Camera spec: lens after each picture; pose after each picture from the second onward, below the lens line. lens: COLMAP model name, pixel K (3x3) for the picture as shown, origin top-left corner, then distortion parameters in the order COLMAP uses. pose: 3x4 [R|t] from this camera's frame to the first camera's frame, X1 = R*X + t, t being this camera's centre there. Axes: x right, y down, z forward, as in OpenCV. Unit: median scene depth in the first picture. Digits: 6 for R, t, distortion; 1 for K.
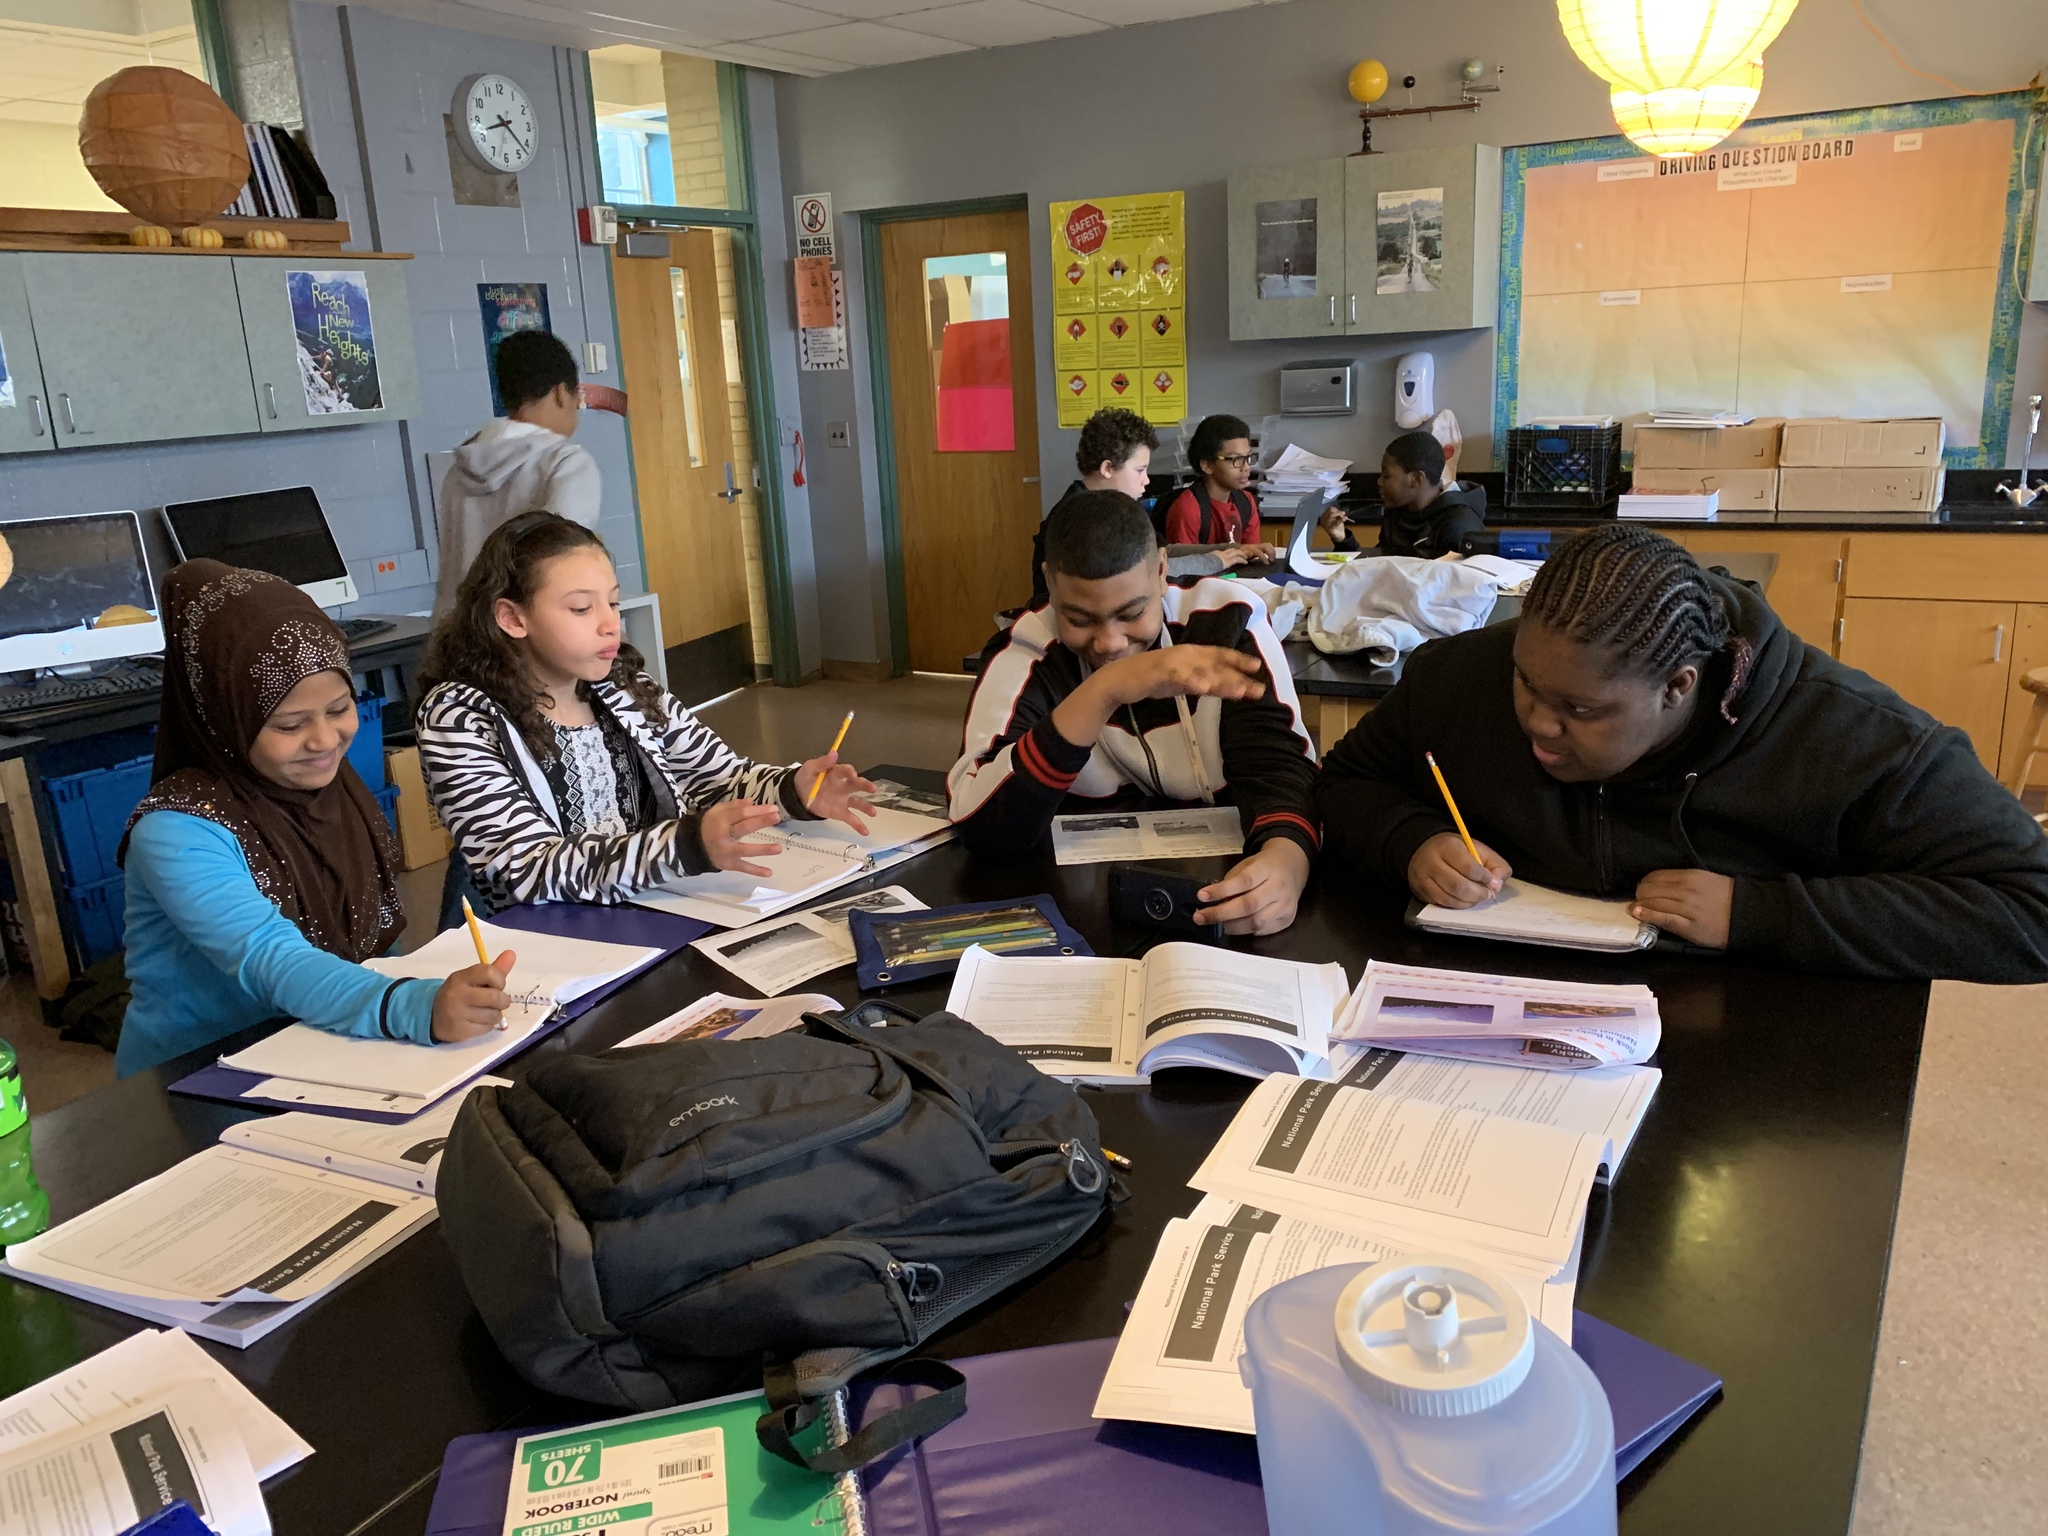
lens RADIAL K [[1584.2, 0, 1024.0], [0, 1584.2, 768.0], [0, 0, 1]] dist [0.033879, -0.004260]
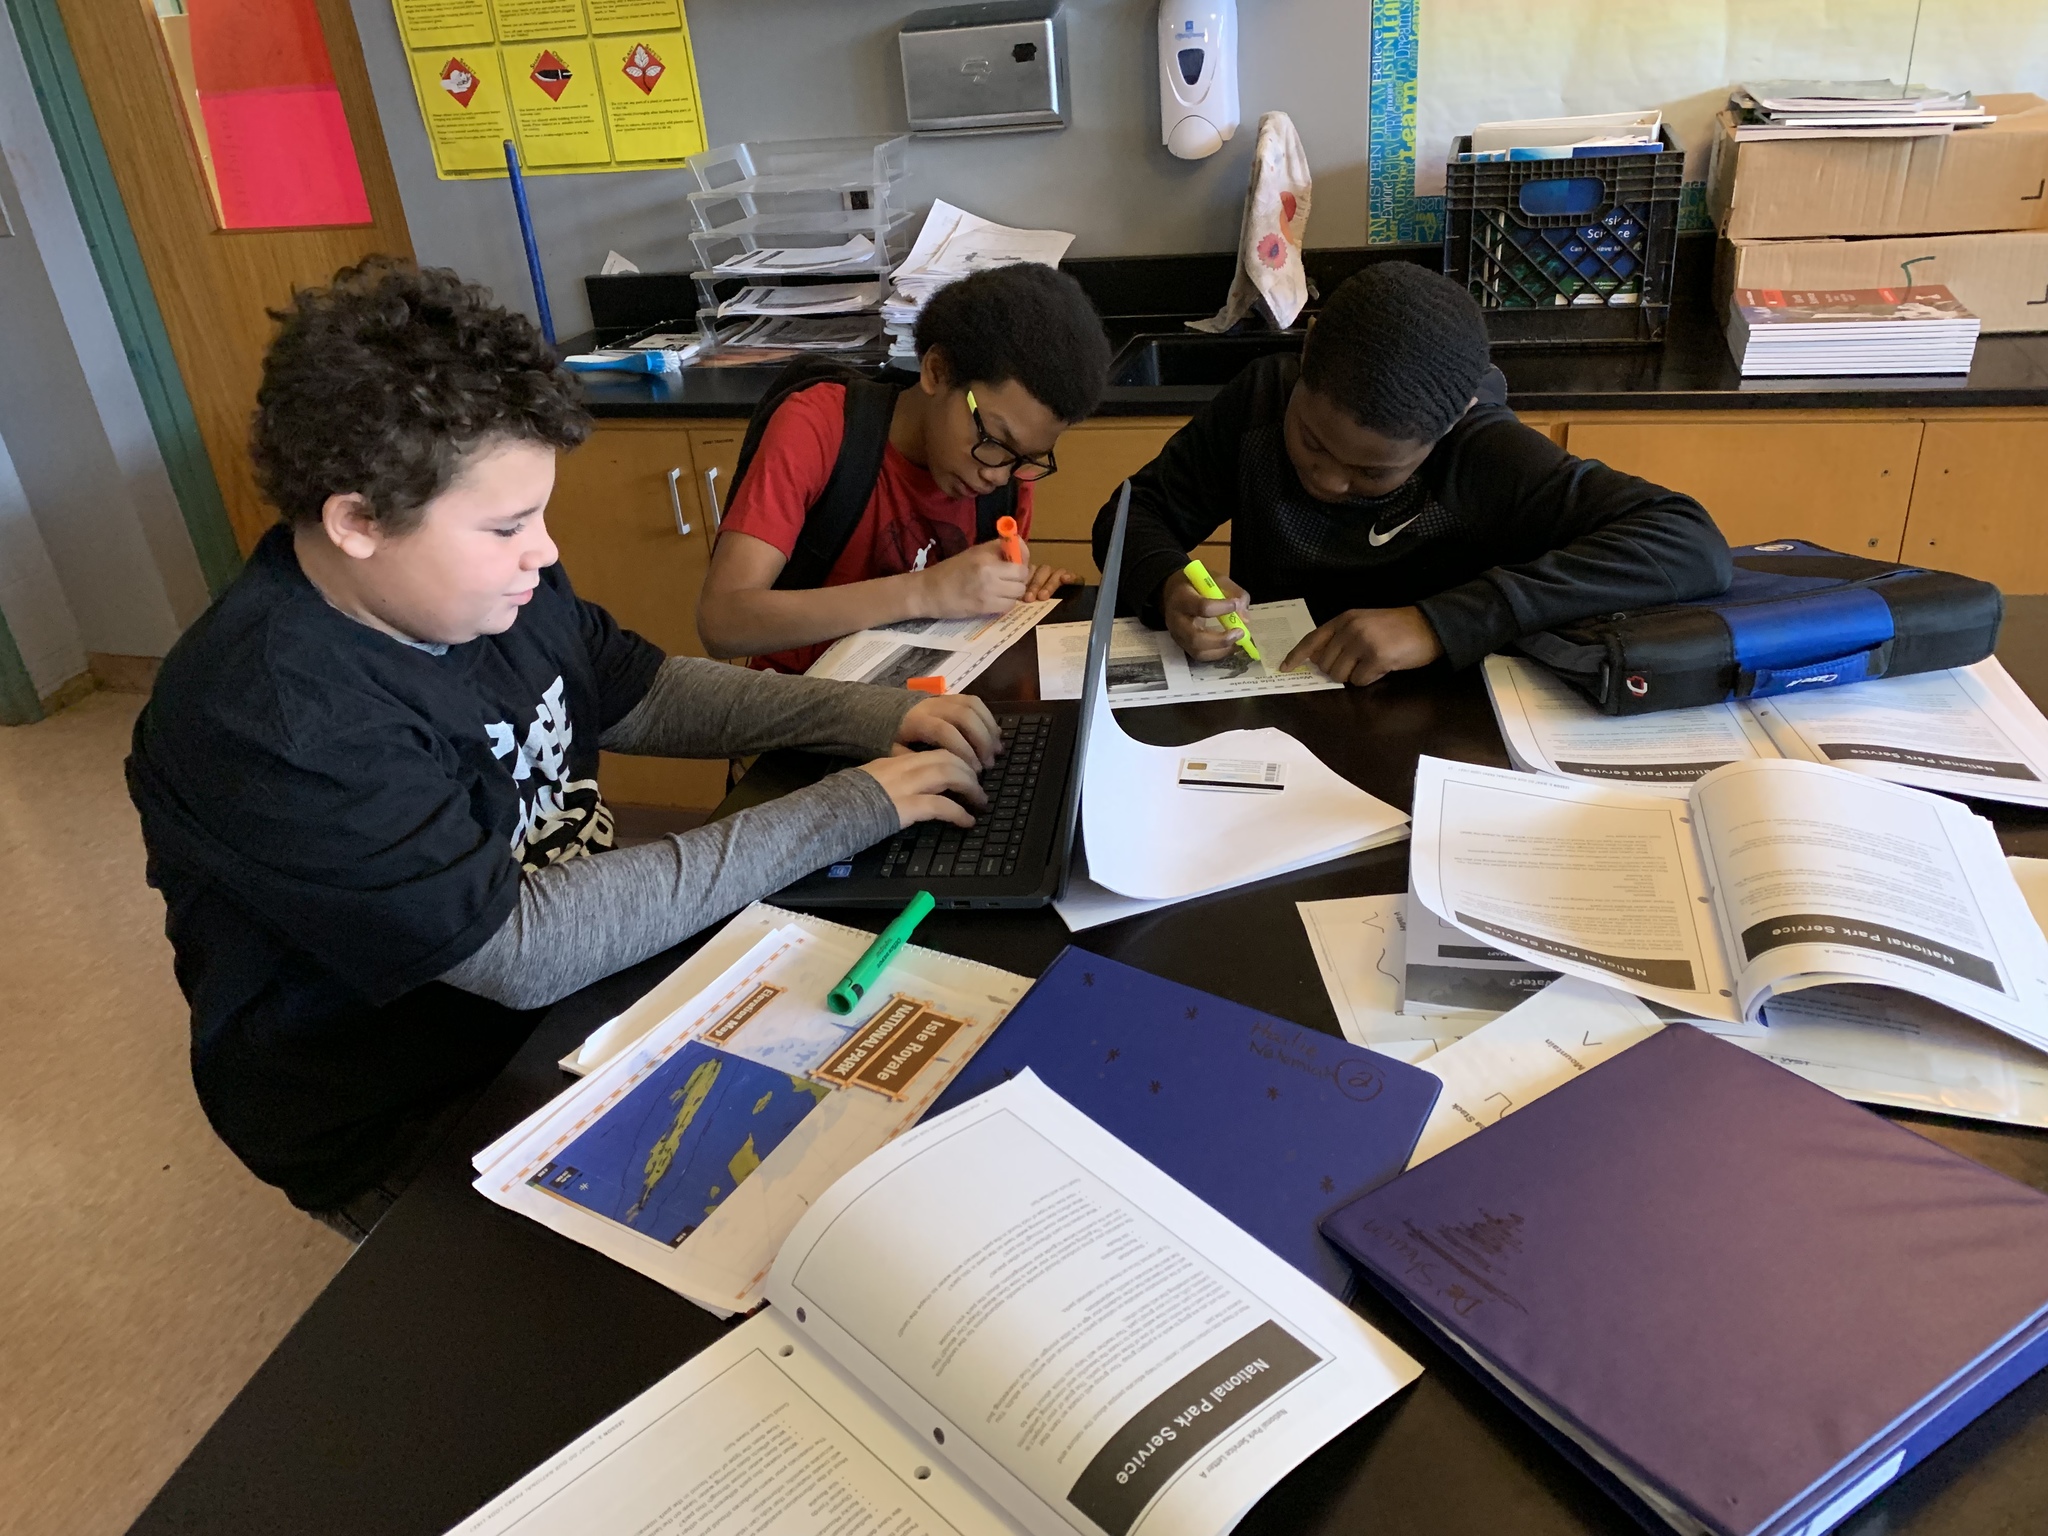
lens RADIAL K [[1584.2, 0, 1024.0], [0, 1584.2, 768.0], [0, 0, 1]] dist [0.033879, -0.004260]
pose [[0.966031, -0.154264, 0.207330, 0.071269], [0.107854, 0.969745, 0.219004, -0.144959], [-0.234842, -0.189203, 0.953442, 0.527078]]
